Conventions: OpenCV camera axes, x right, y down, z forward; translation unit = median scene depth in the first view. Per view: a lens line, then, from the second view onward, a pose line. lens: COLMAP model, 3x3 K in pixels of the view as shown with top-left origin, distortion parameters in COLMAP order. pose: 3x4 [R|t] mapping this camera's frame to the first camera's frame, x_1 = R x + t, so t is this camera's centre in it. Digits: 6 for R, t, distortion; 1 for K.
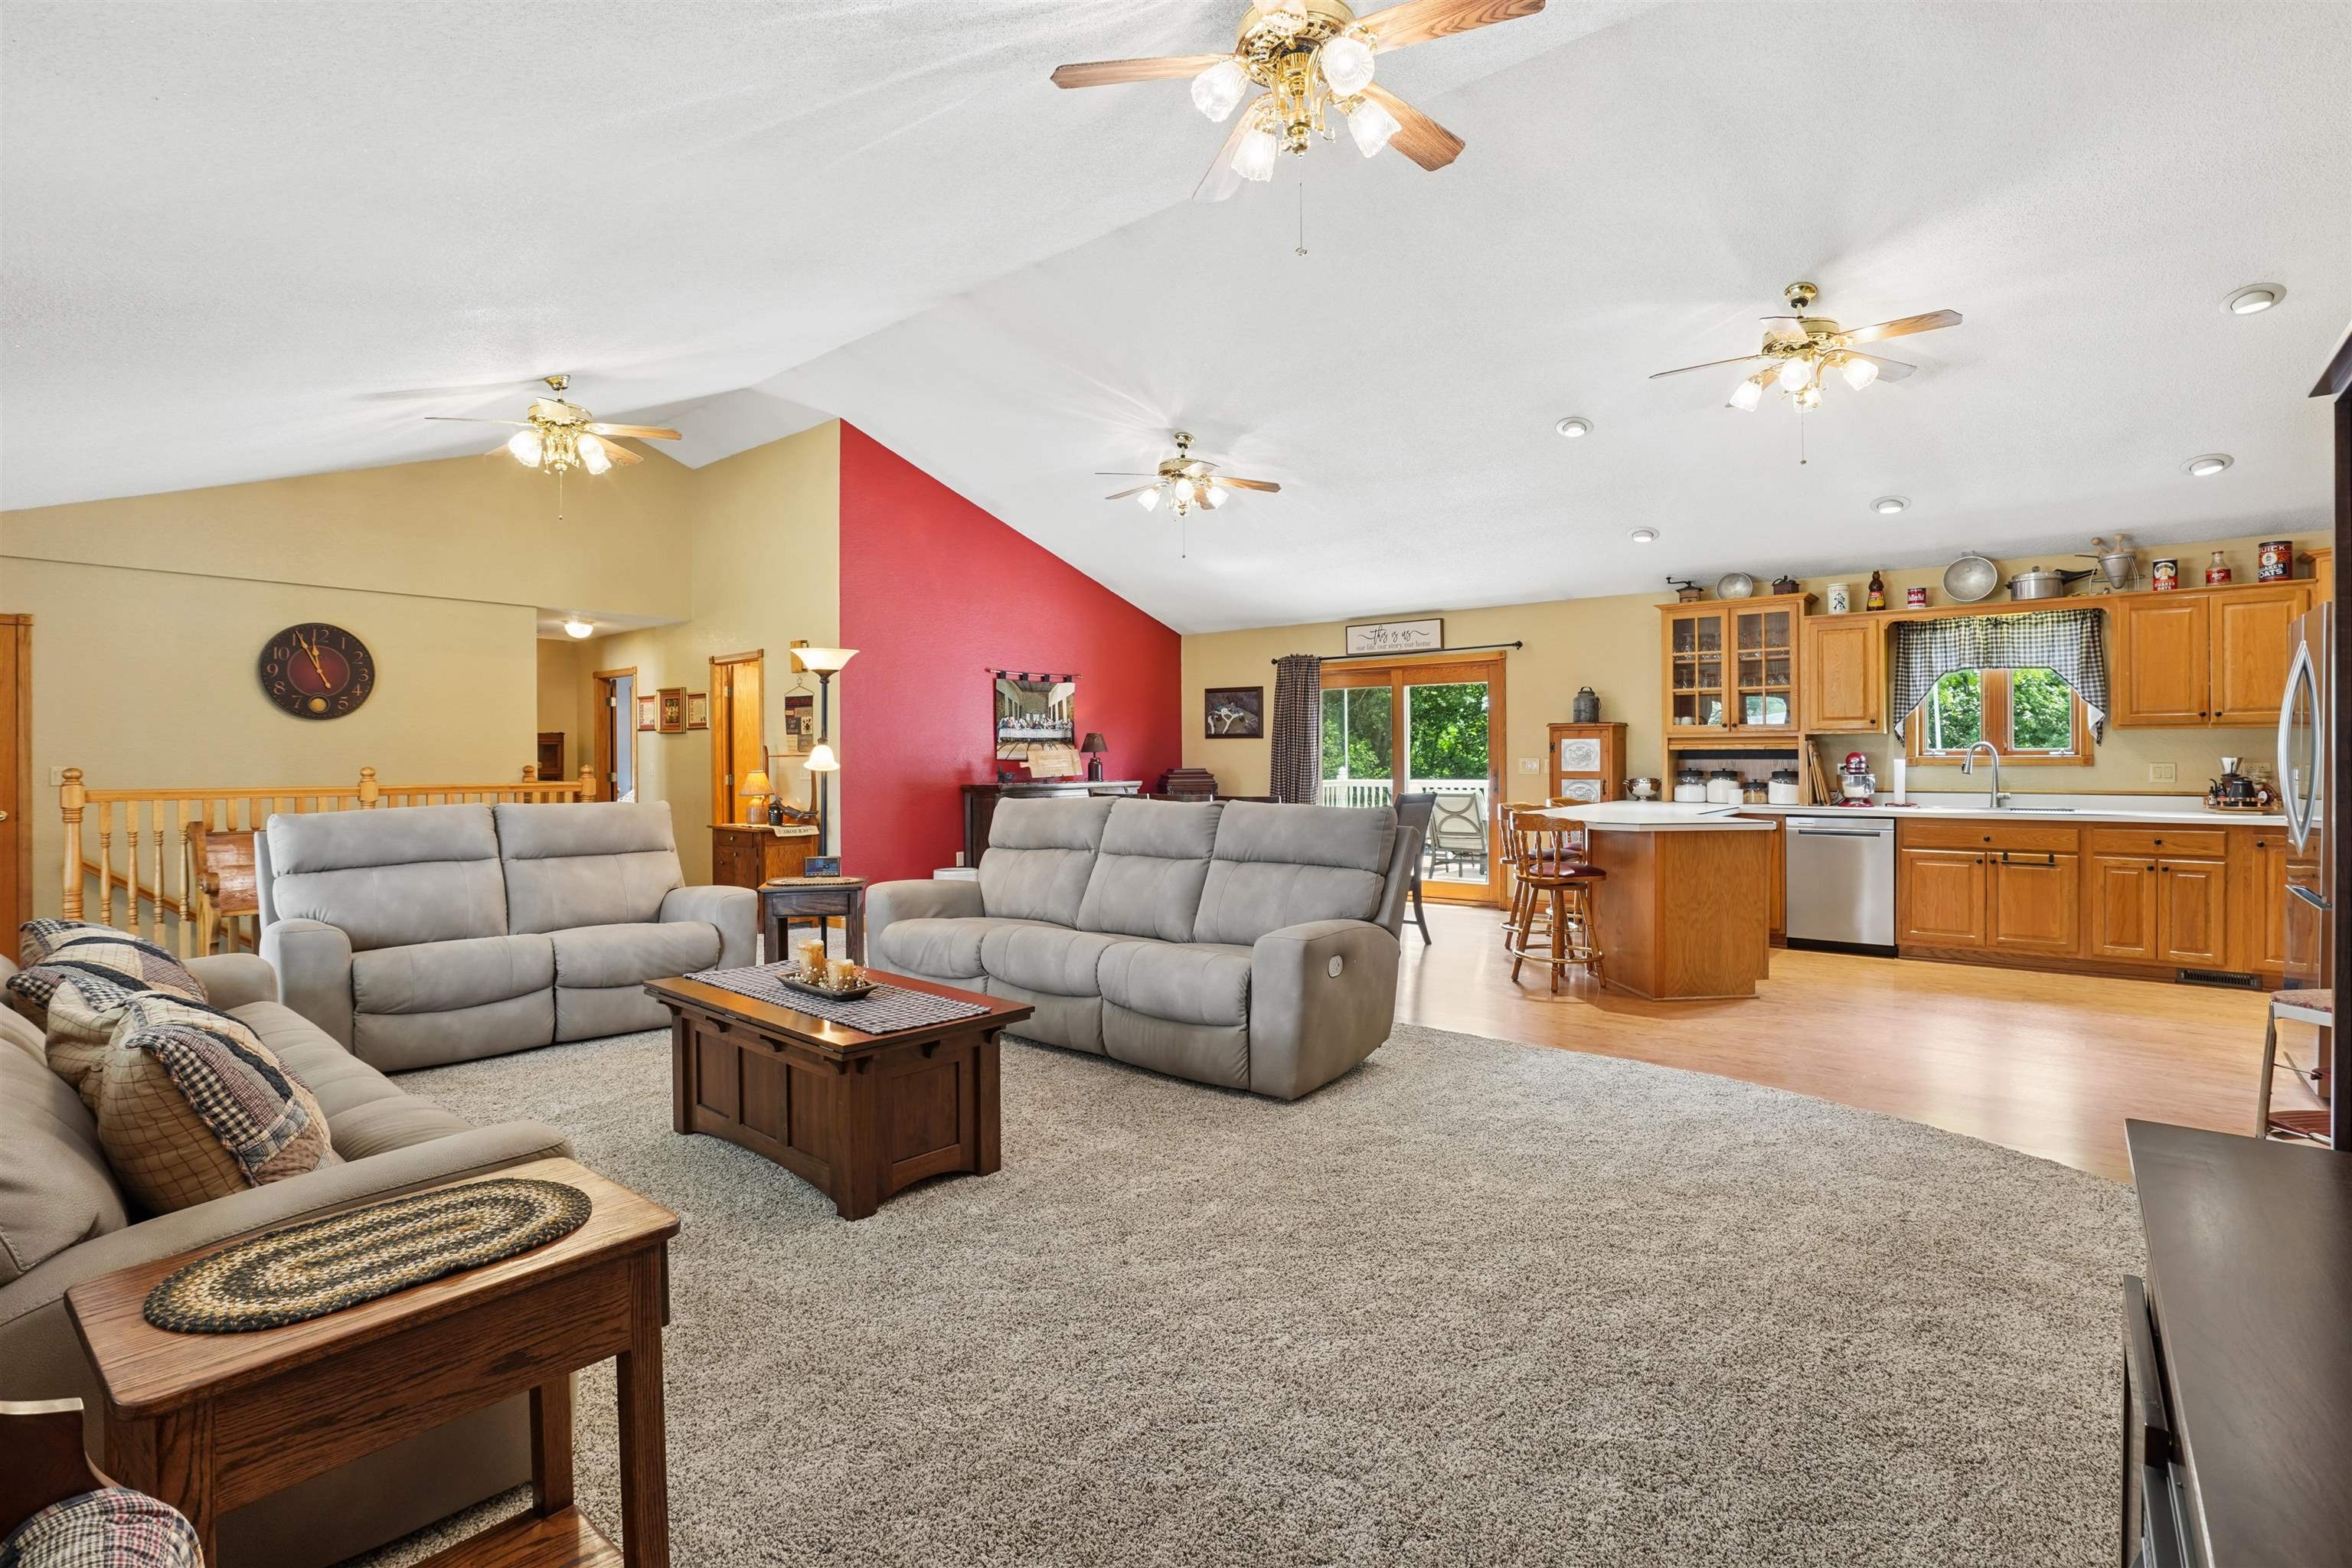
lens RADIAL K [[1110.3, 0, 1168.1], [0, 1110.3, 752.2], [0, 0, 1]] dist [-0.060401, 0.022018]
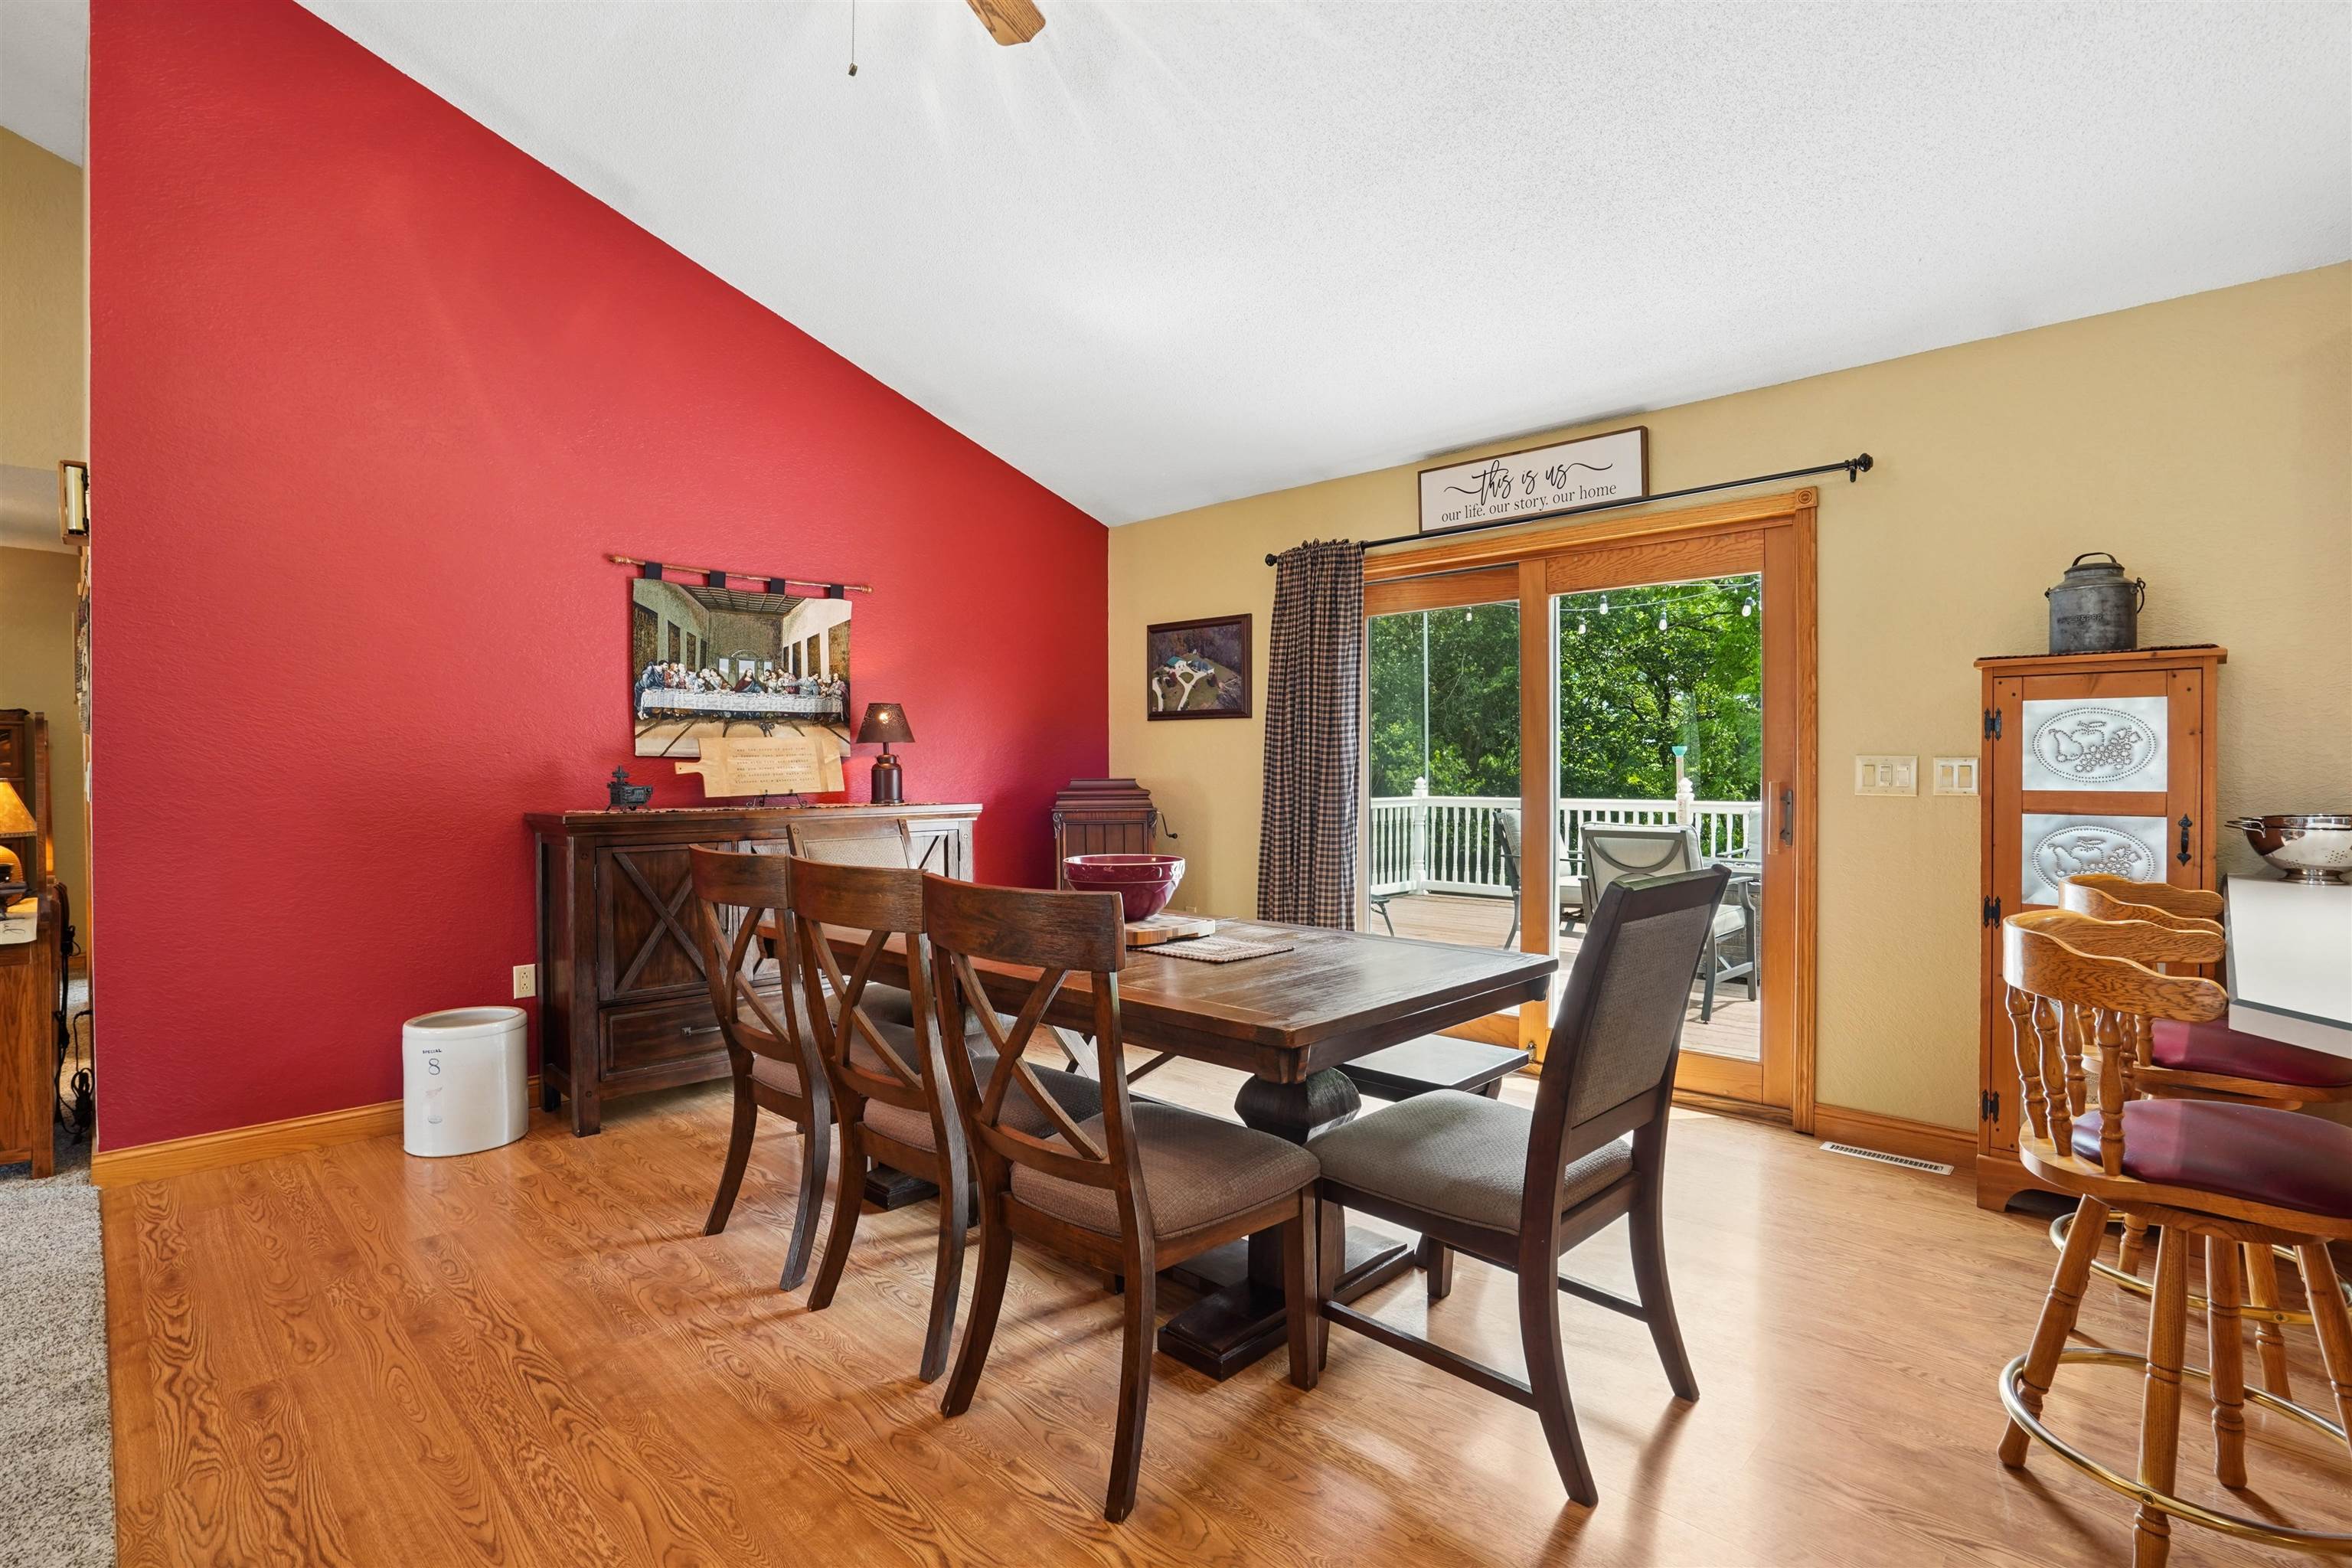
lens RADIAL K [[1103.7, 0, 1181.9], [0, 1103.7, 770.9], [0, 0, 1]] dist [-0.065134, 0.024088]
pose [[0.997914, 0.004805, -0.064372, 0.119234], [-0.004279, 0.999956, 0.008308, 0.009776], [0.064409, -0.008015, 0.997891, 0.696591]]
